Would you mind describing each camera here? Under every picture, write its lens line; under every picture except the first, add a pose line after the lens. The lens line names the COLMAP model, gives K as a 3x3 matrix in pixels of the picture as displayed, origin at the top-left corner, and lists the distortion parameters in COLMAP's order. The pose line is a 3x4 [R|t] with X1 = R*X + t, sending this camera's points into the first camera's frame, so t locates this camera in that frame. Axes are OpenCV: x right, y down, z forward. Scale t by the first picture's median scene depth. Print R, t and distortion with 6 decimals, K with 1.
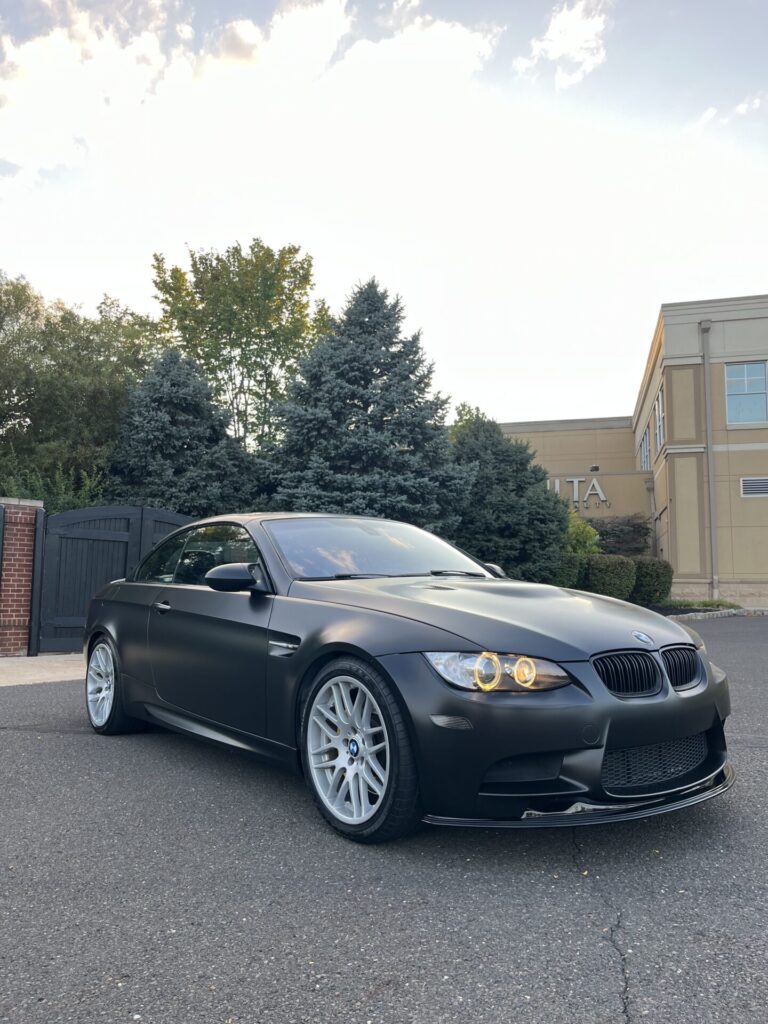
lens RADIAL K [[776.7, 0, 384.0], [0, 776.7, 512.0], [0, 0, 1]] dist [0.008099, 0.002114]
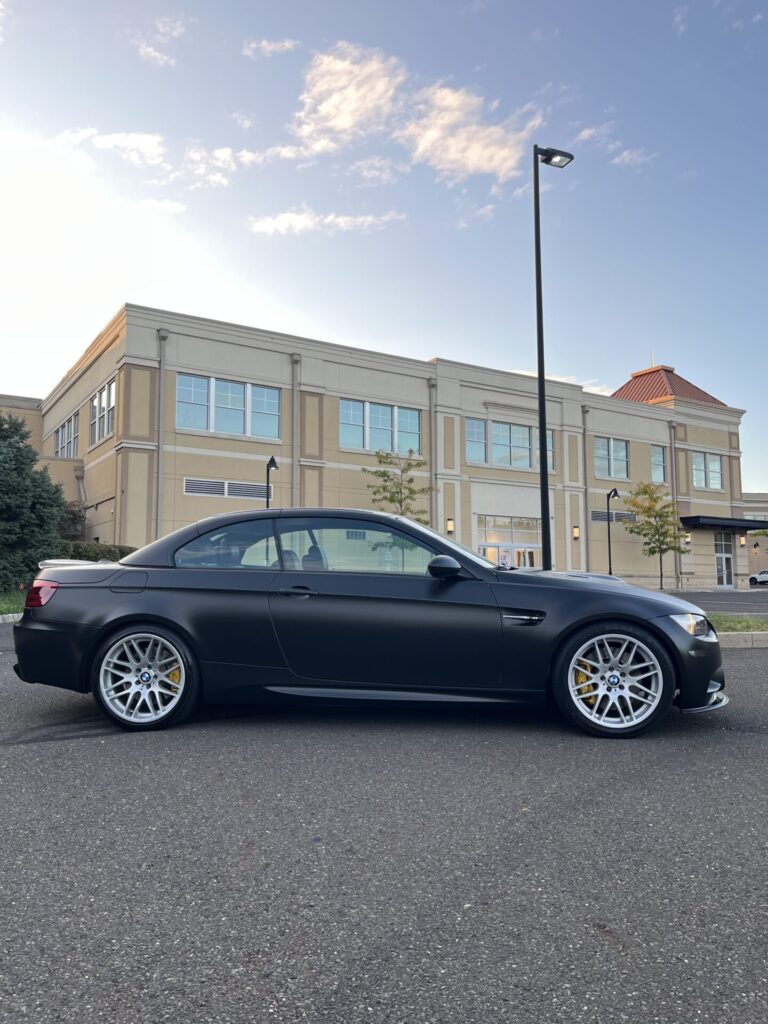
lens RADIAL K [[776.7, 0, 384.0], [0, 776.7, 512.0], [0, 0, 1]] dist [0.008099, 0.002114]
pose [[0.662200, 0.063922, 0.746595, -0.179375], [-0.075451, 0.996979, -0.018438, 0.004627], [-0.745519, -0.044122, 0.665023, 0.041068]]
